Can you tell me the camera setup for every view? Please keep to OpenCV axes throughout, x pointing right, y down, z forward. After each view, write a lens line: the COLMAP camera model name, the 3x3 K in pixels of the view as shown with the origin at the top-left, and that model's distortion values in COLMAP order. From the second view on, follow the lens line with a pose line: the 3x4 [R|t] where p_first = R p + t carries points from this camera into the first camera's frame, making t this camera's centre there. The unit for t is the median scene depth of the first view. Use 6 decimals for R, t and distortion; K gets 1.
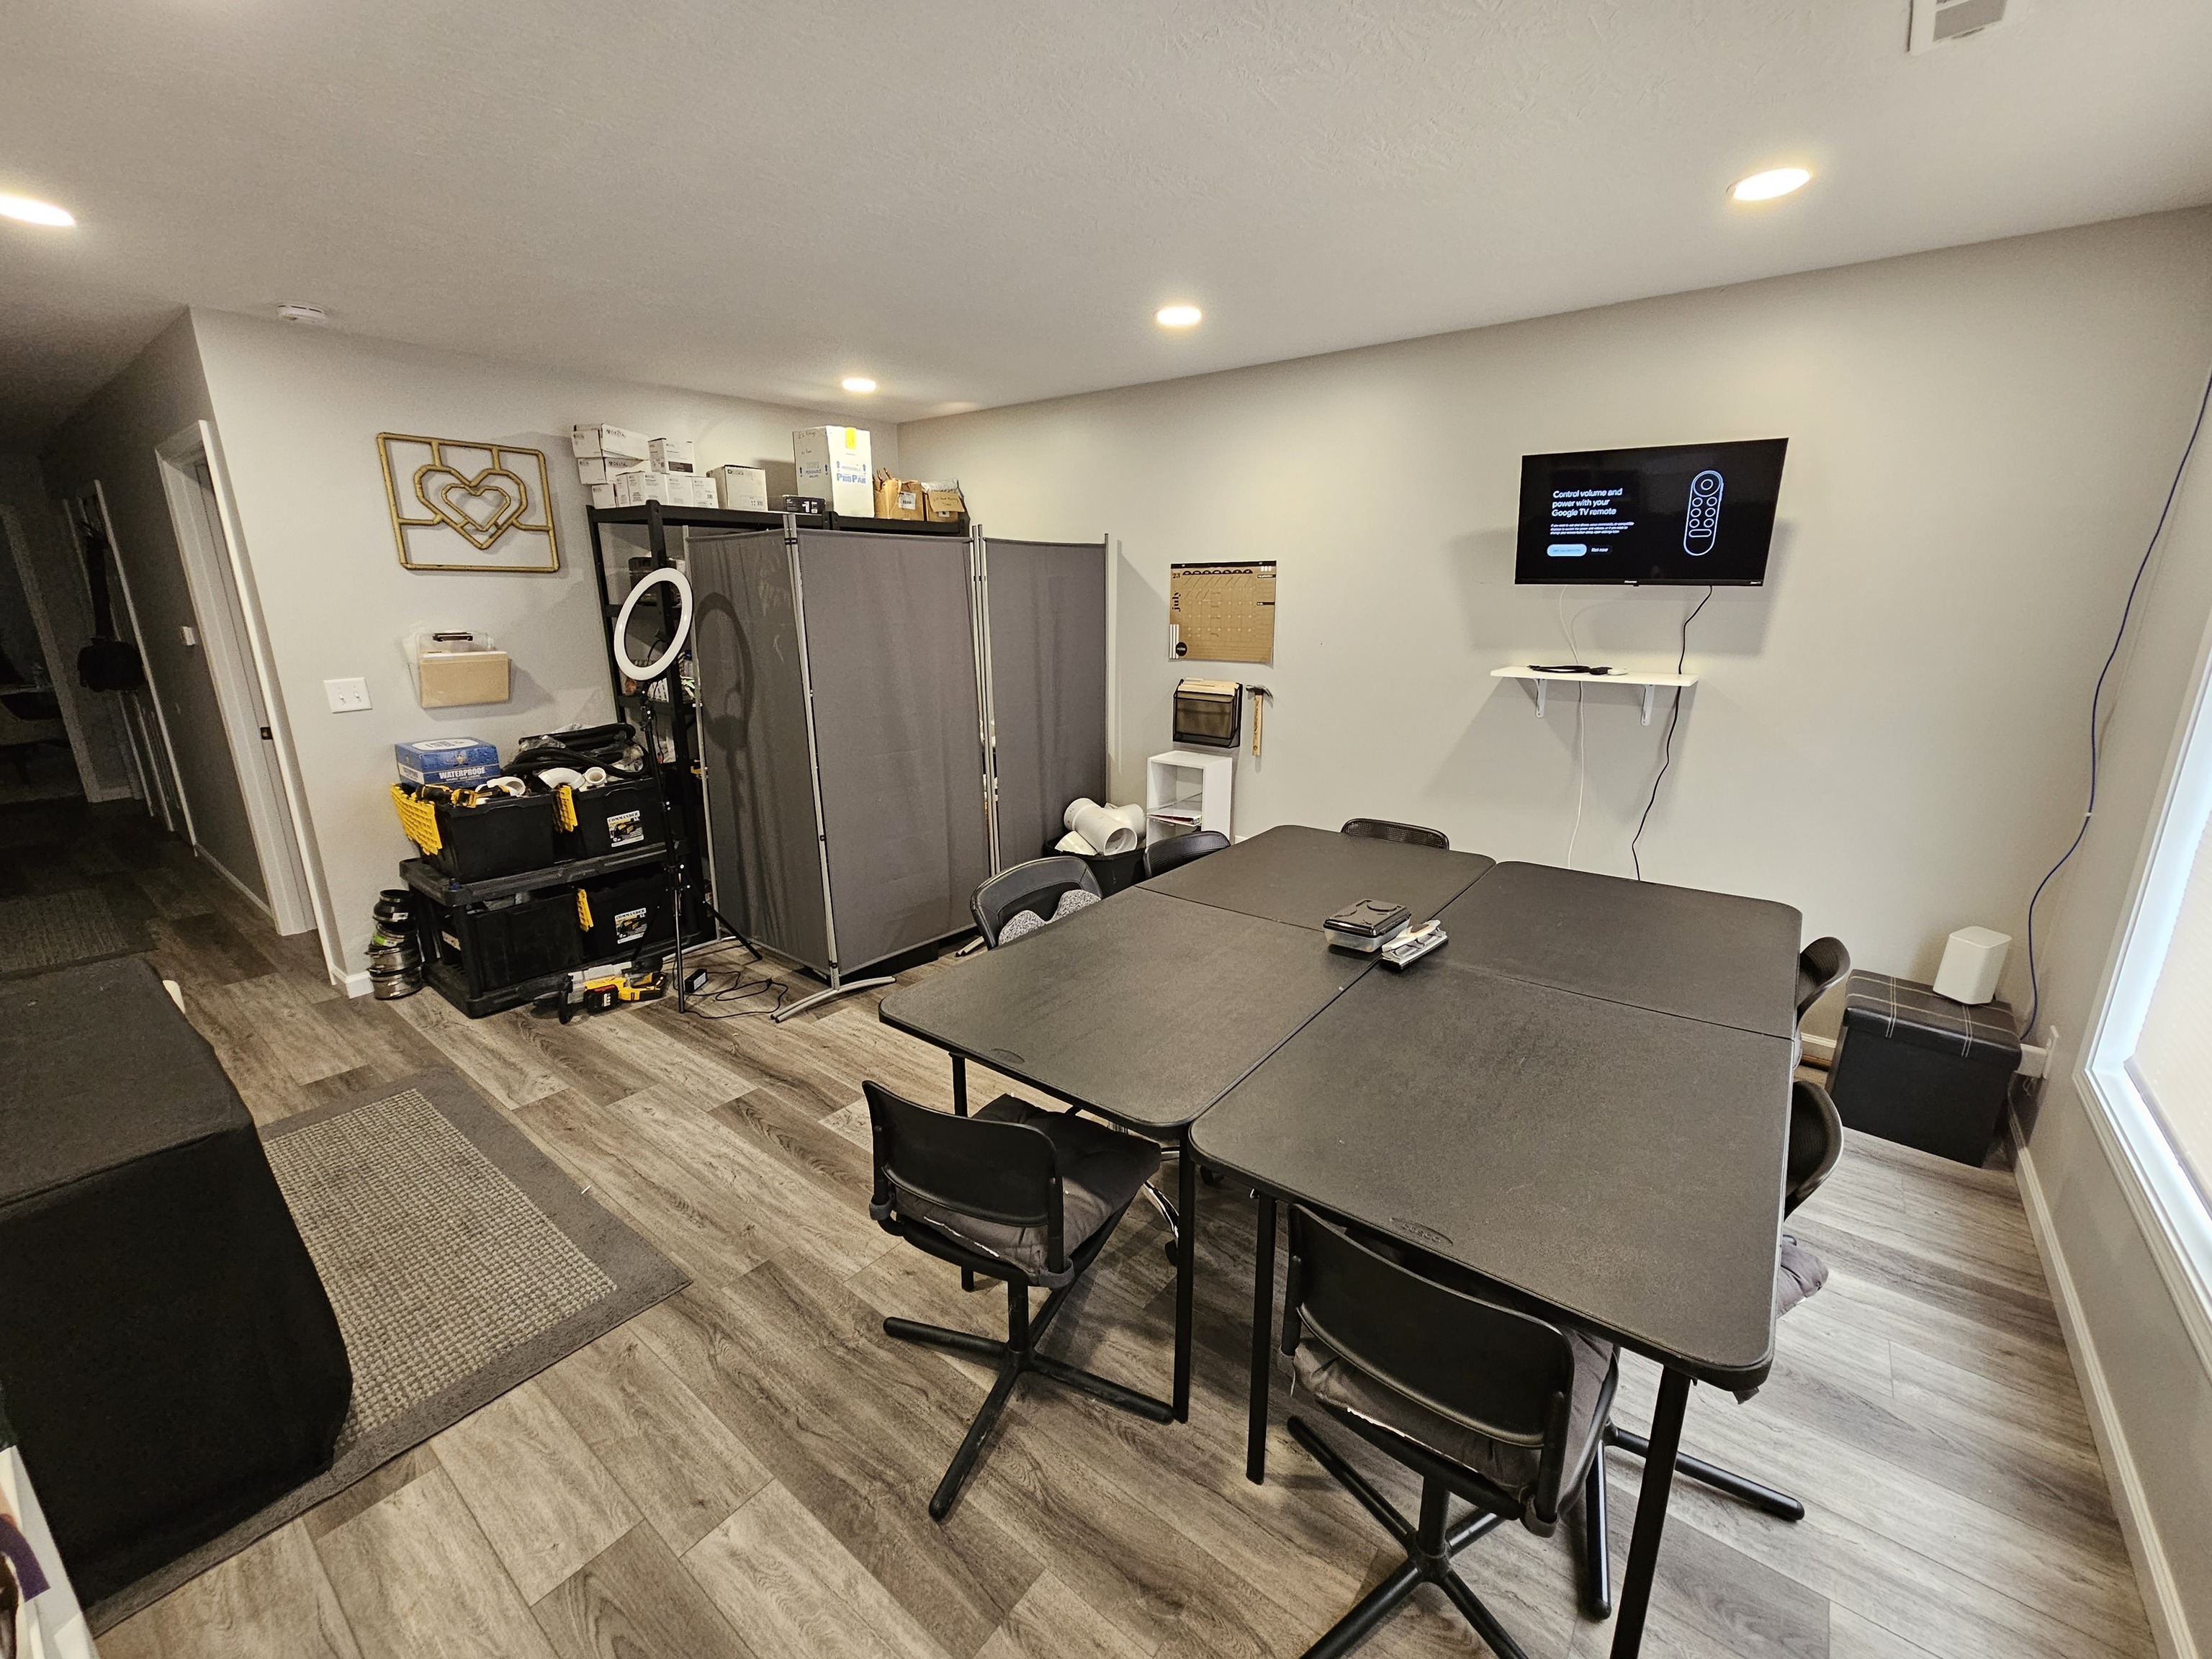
lens RADIAL K [[898.9, 0, 1137.3], [0, 898.9, 818.0], [0, 0, 1]] dist [-0.002557, 0.003725]
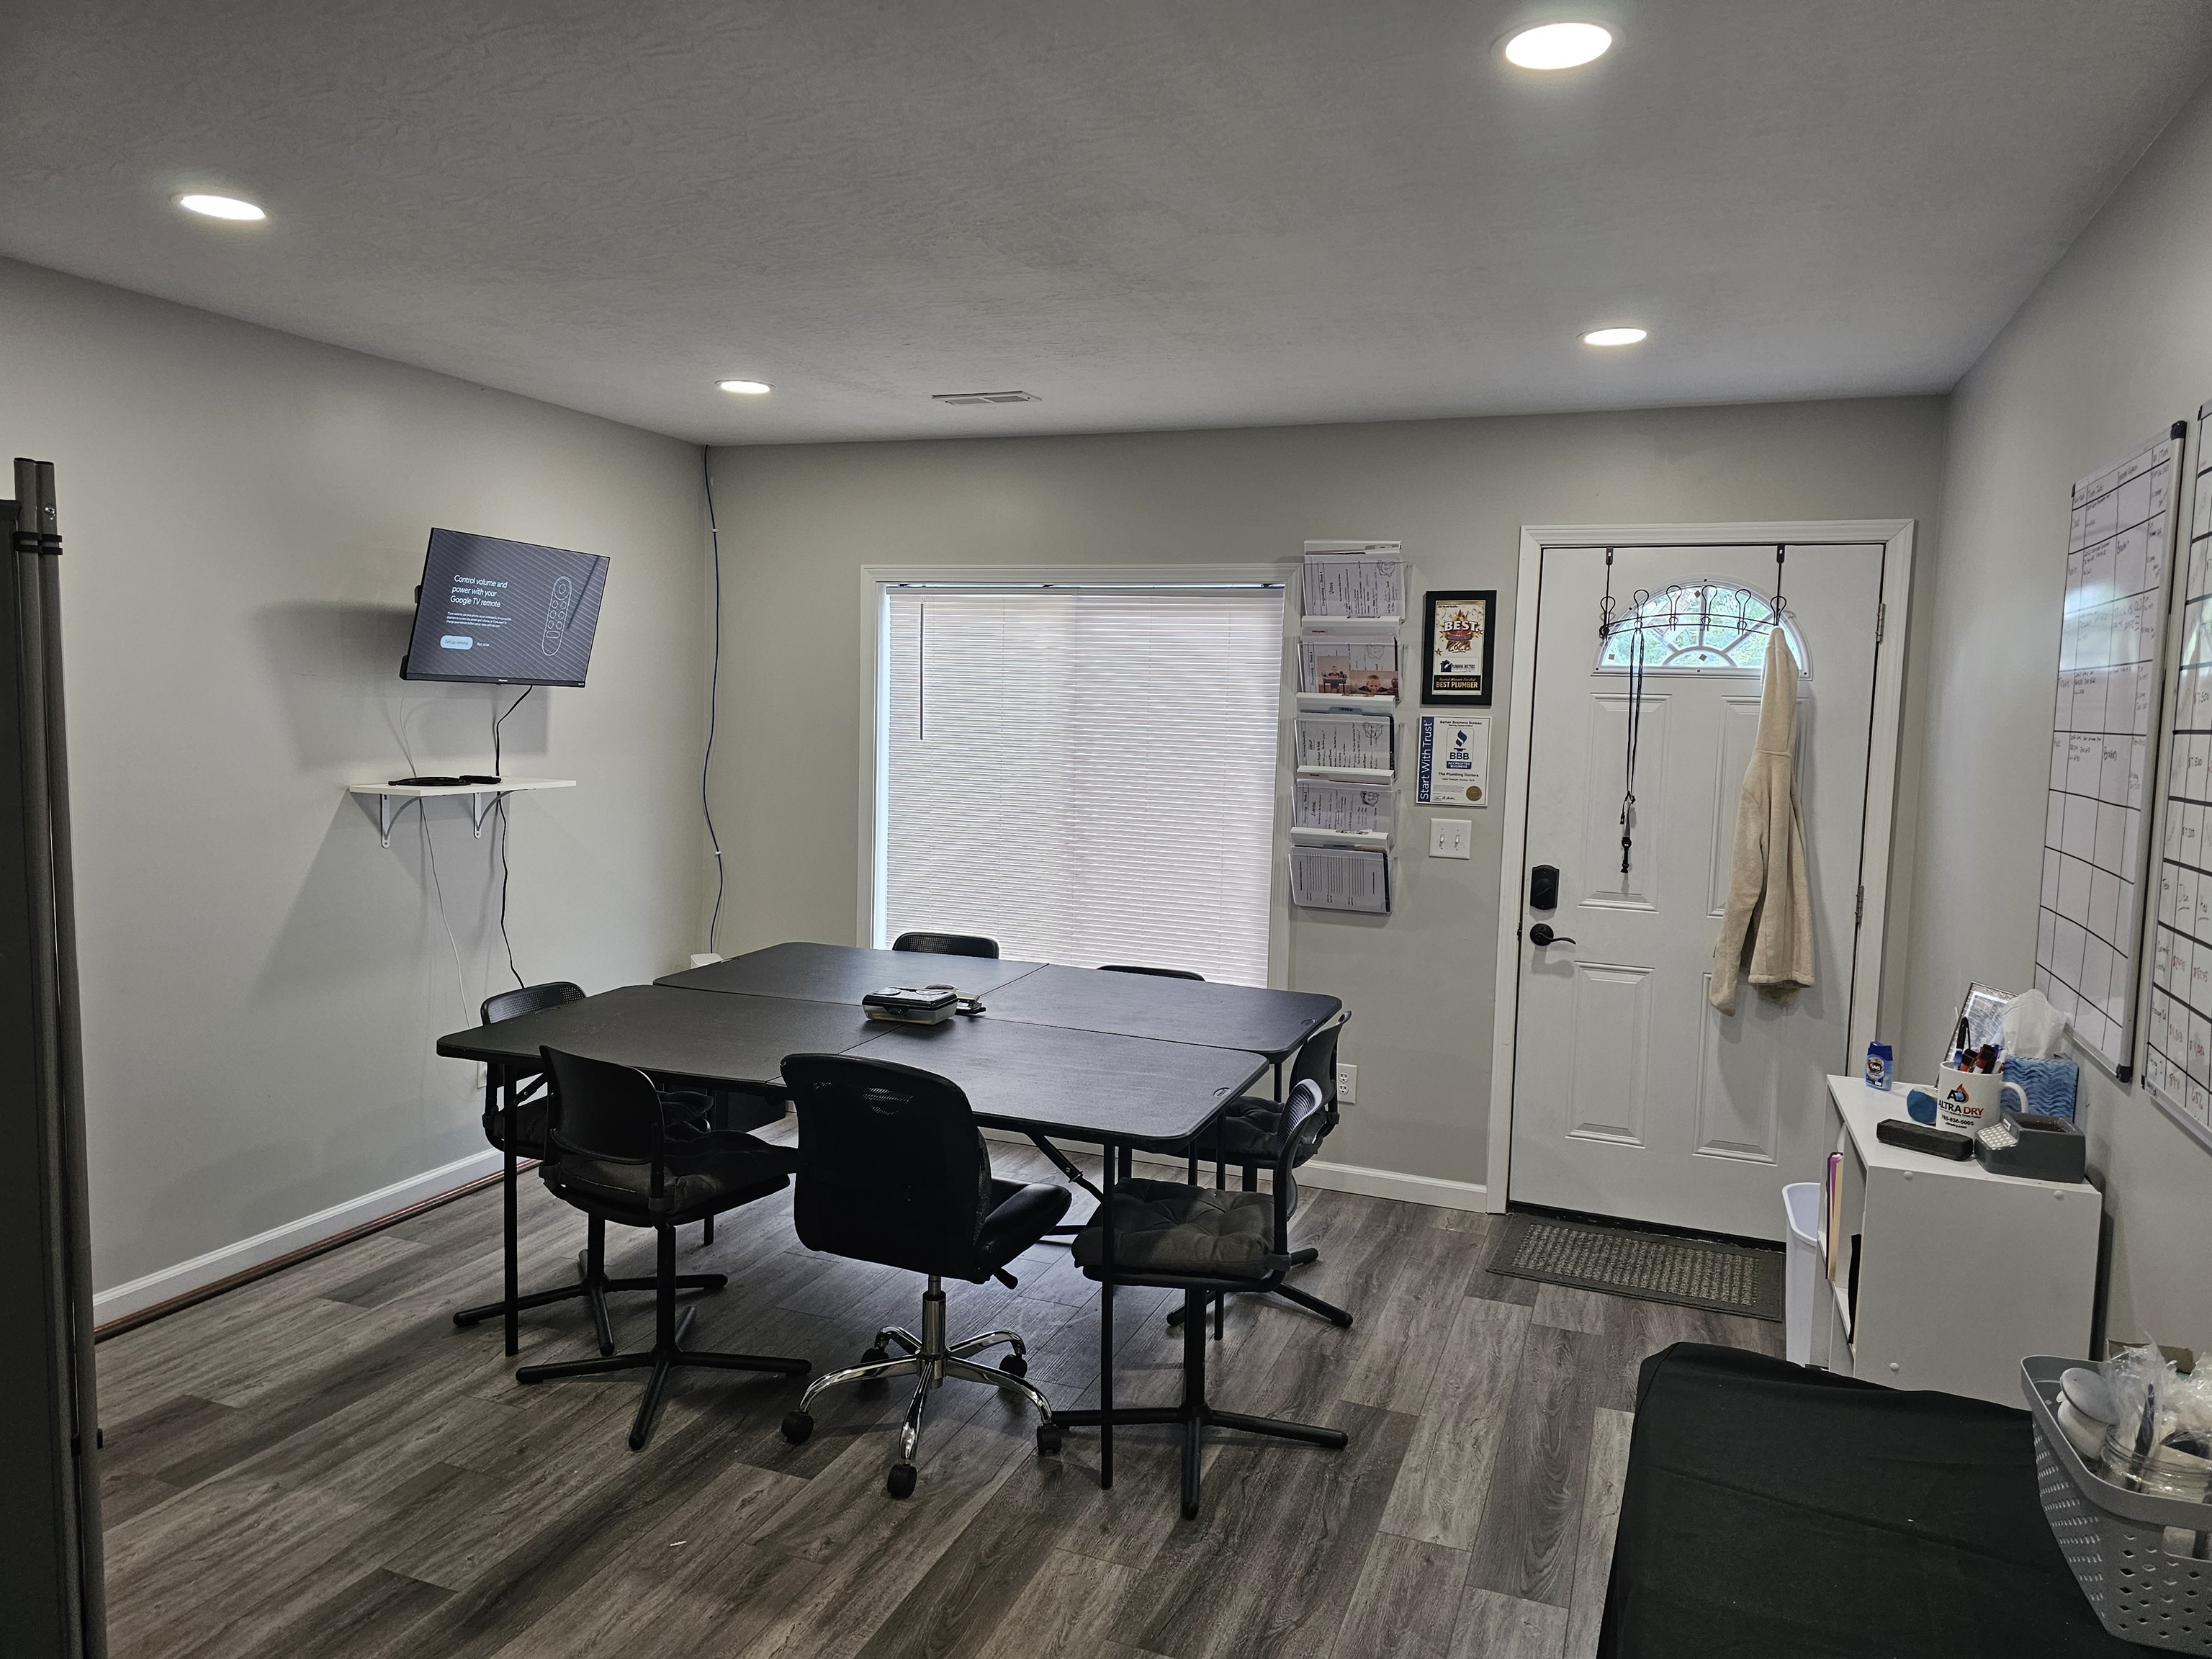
lens RADIAL K [[1454.3, 0, 1113.9], [0, 1454.3, 833.5], [0, 0, 1]] dist [0.082163, -0.074249]
pose [[-0.269496, -0.084630, 0.959276, -1.644269], [0.217711, 0.964987, 0.146297, -0.315668], [-0.938069, 0.248271, -0.241635, 1.300533]]
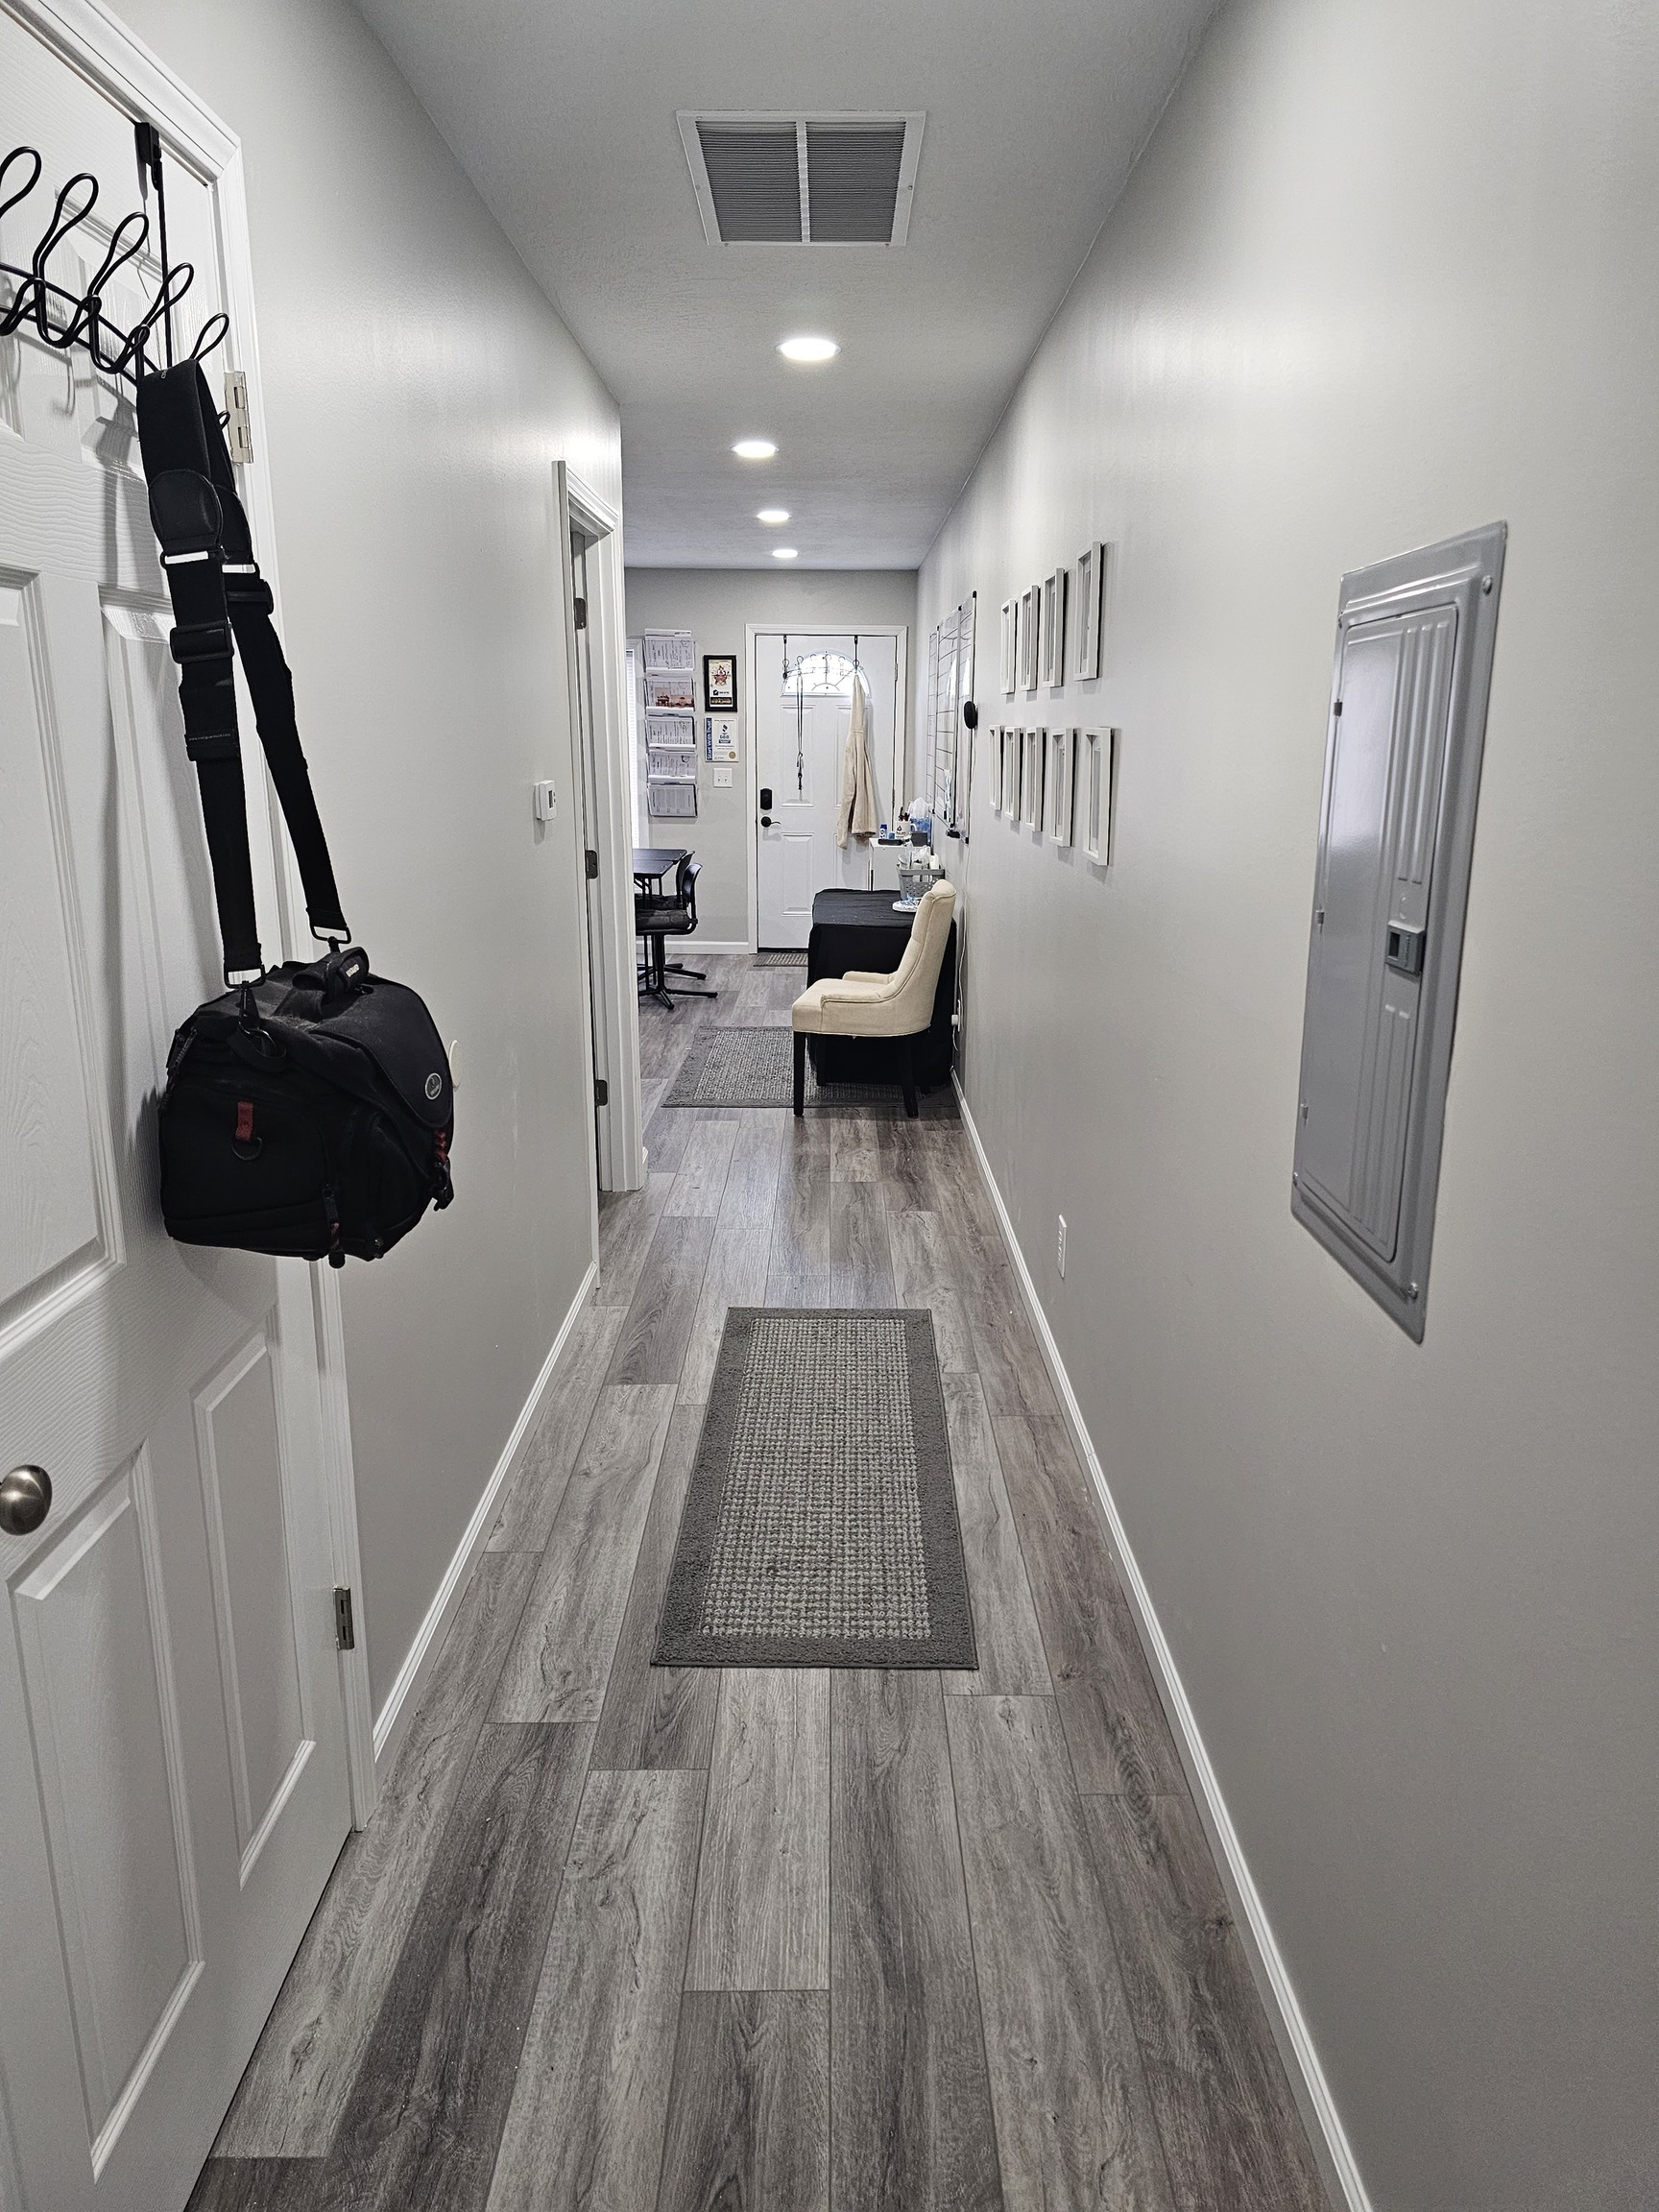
lens RADIAL K [[1454.3, 0, 829.5], [0, 1454.3, 1106.0], [0, 0, 1]] dist [0.082163, -0.074249]
pose [[-0.598913, -0.196587, 0.776309, -3.848152], [0.200334, 0.901798, 0.382920, -0.670754], [-0.775351, 0.384857, -0.500716, 2.875256]]
